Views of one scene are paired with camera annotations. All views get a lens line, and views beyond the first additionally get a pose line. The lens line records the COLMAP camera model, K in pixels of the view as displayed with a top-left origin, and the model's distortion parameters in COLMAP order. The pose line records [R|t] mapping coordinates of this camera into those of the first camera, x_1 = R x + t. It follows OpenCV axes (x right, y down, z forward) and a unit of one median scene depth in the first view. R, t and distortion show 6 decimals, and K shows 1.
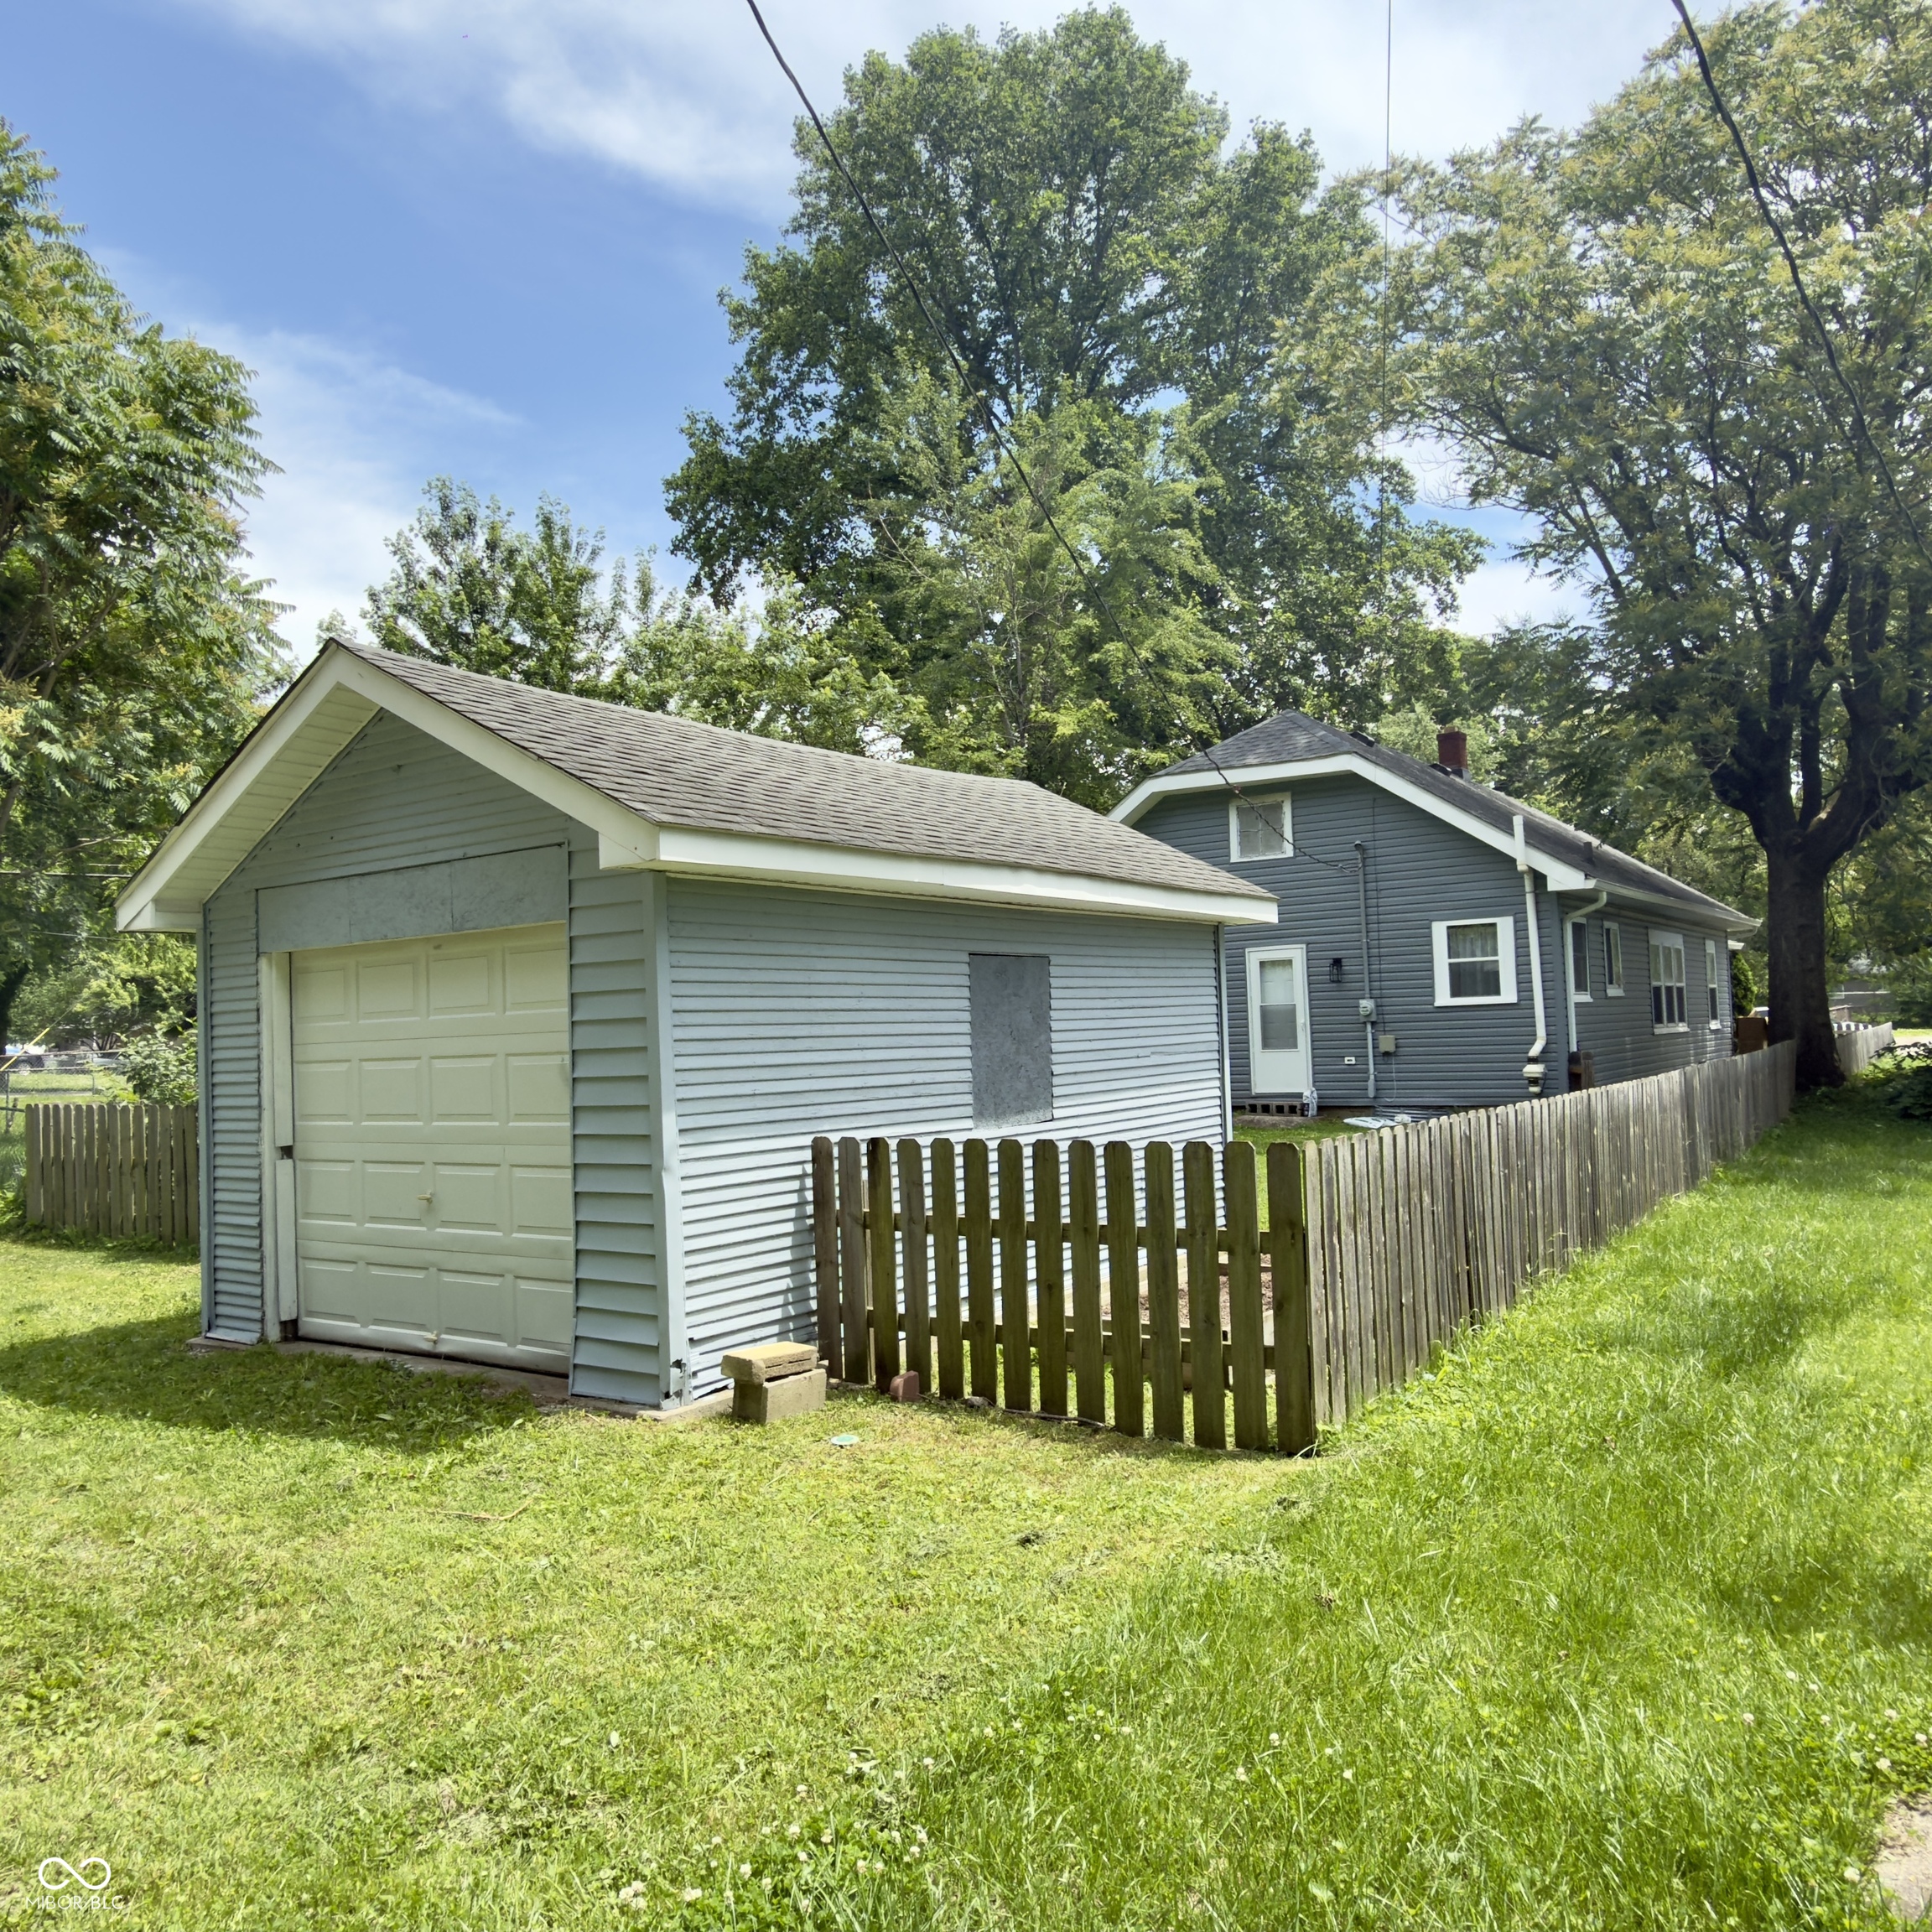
lens RADIAL K [[1547.2, 0, 965.6], [0, 1547.2, 962.4], [0, 0, 1]] dist [0.041194, 0.003169]
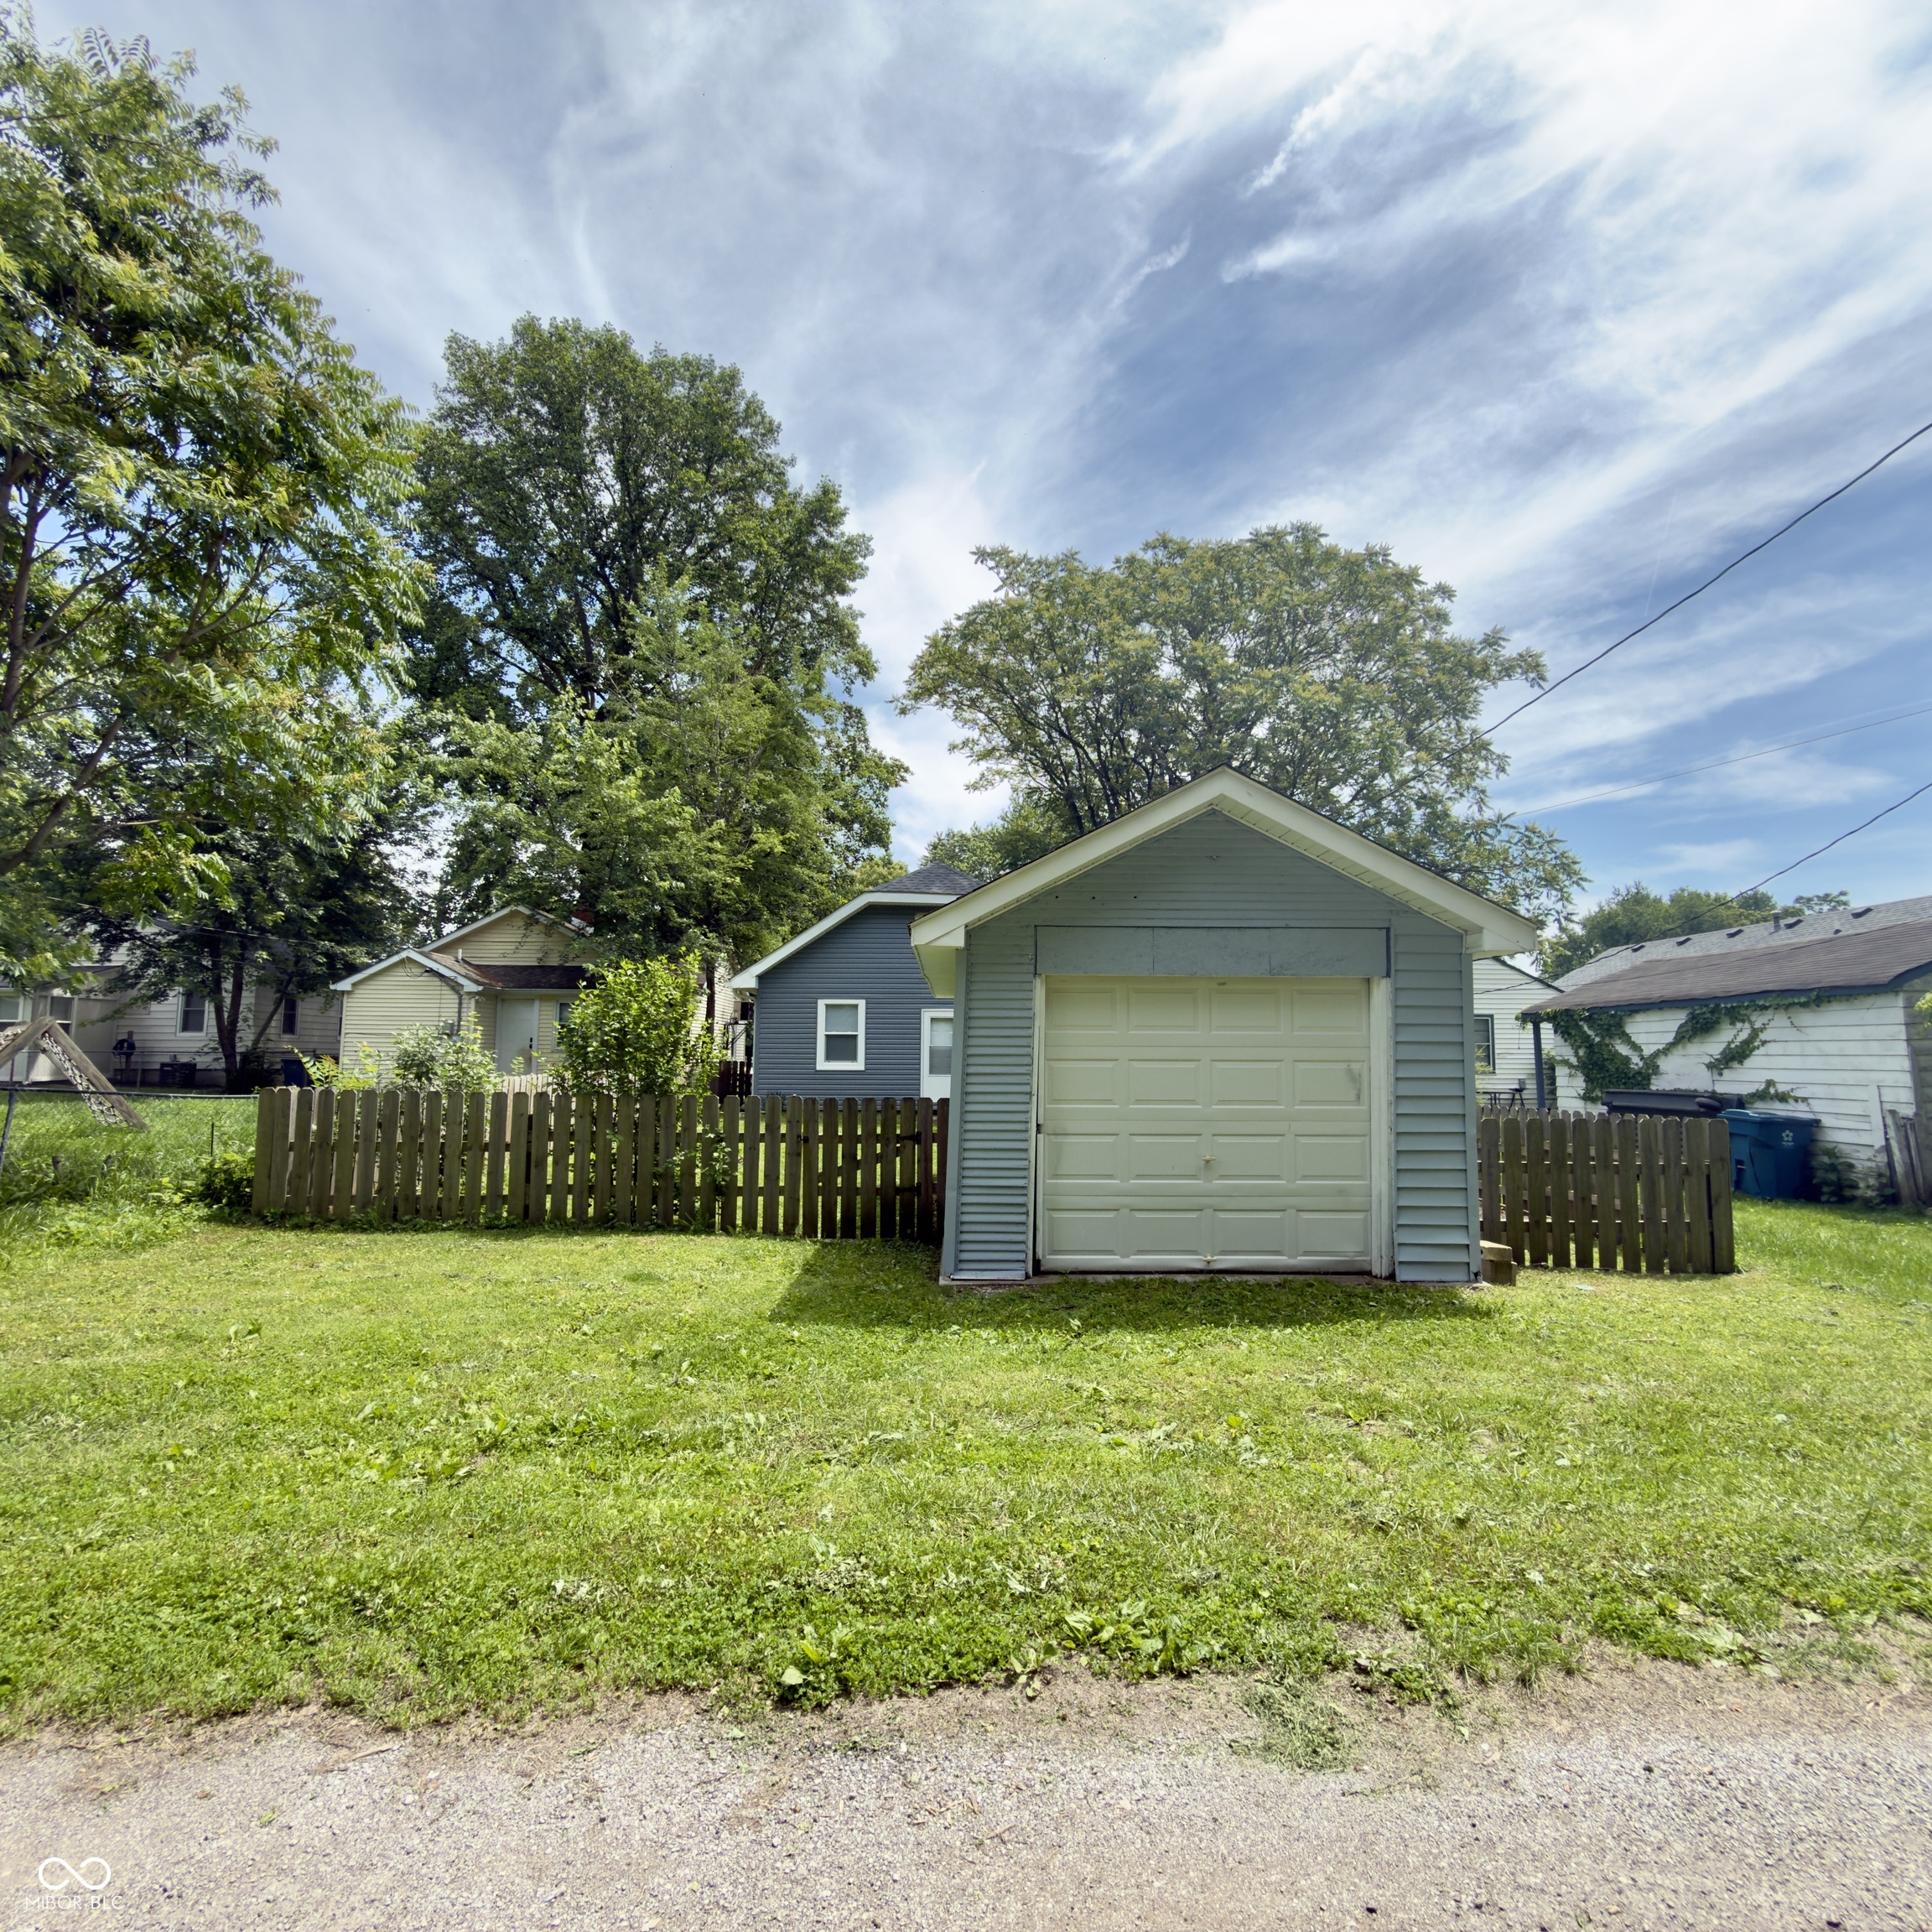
lens RADIAL K [[1034.3, 0, 967.4], [0, 1034.3, 982.7], [0, 0, 1]] dist [0.014245, -0.004000]
pose [[0.812135, 0.077814, 0.578258, -0.994888], [-0.055955, 0.996886, -0.055560, 0.050693], [-0.580781, 0.012765, 0.813960, 0.326236]]
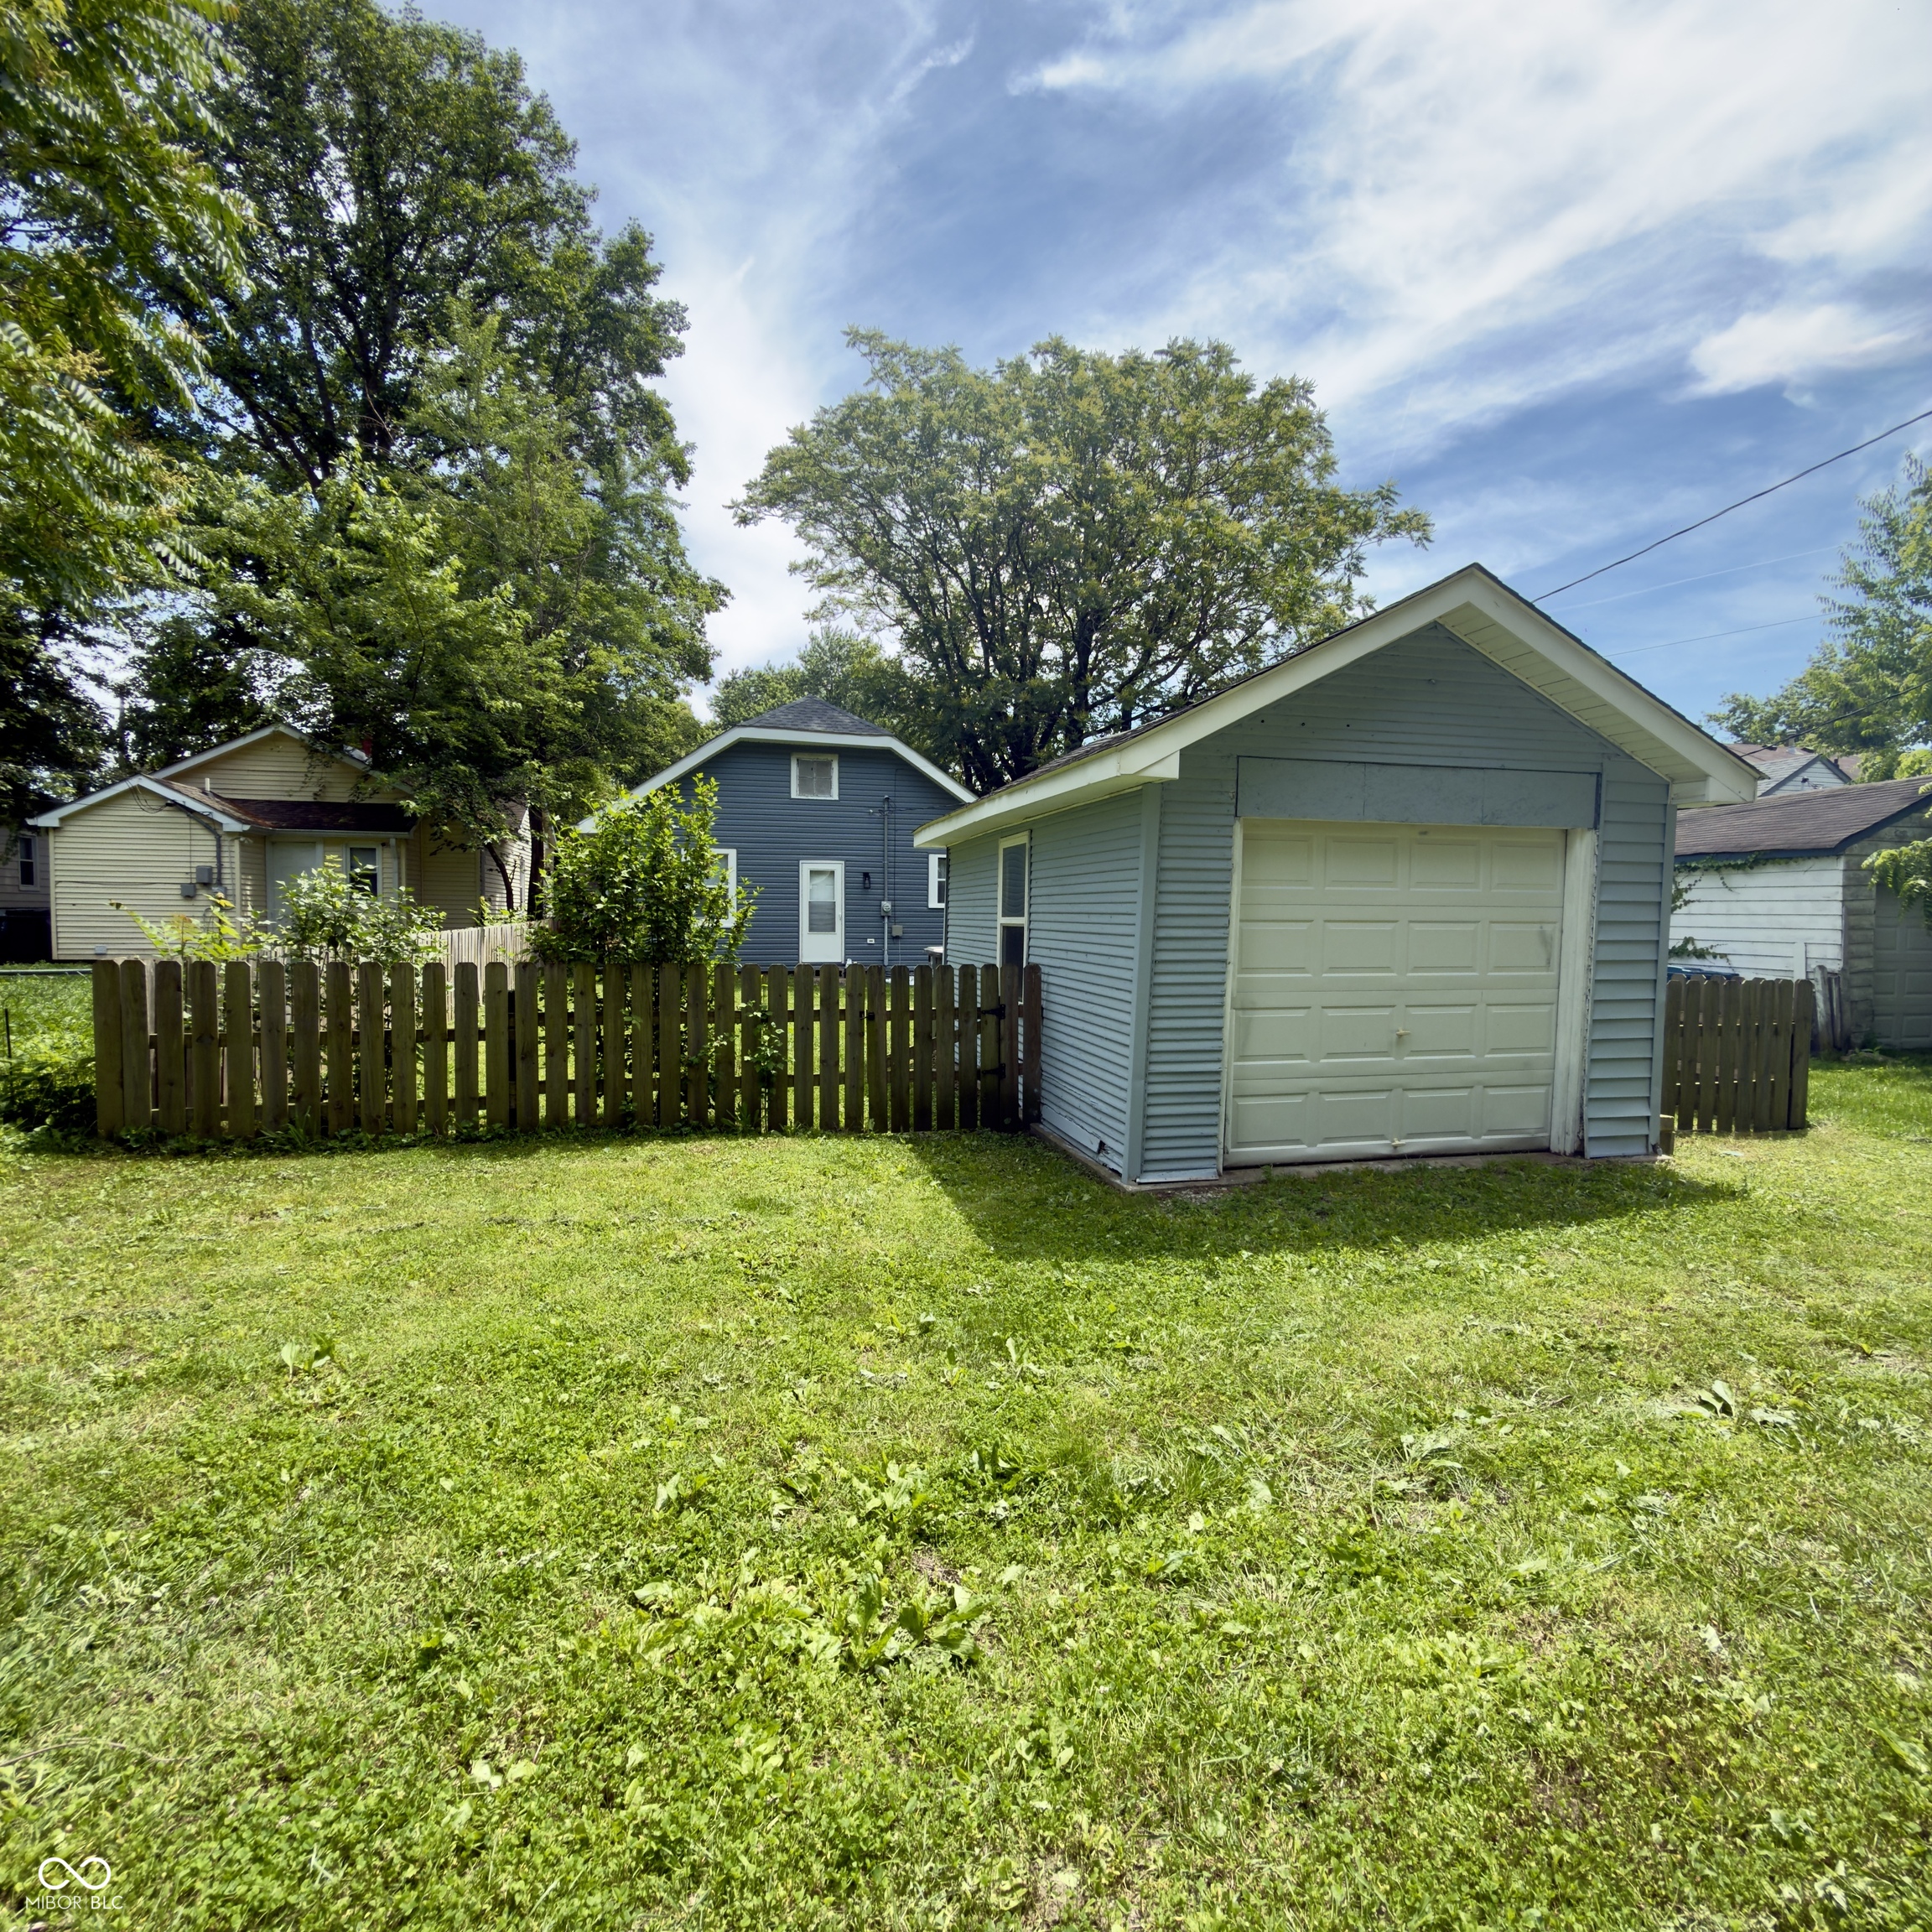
lens RADIAL K [[1034.3, 0, 975.3], [0, 1034.3, 961.2], [0, 0, 1]] dist [0.014245, -0.004000]
pose [[0.654971, 0.003205, 0.755647, -1.100841], [-0.061453, 0.996905, 0.049037, 0.067470], [-0.753151, -0.078554, 0.653141, 0.659607]]
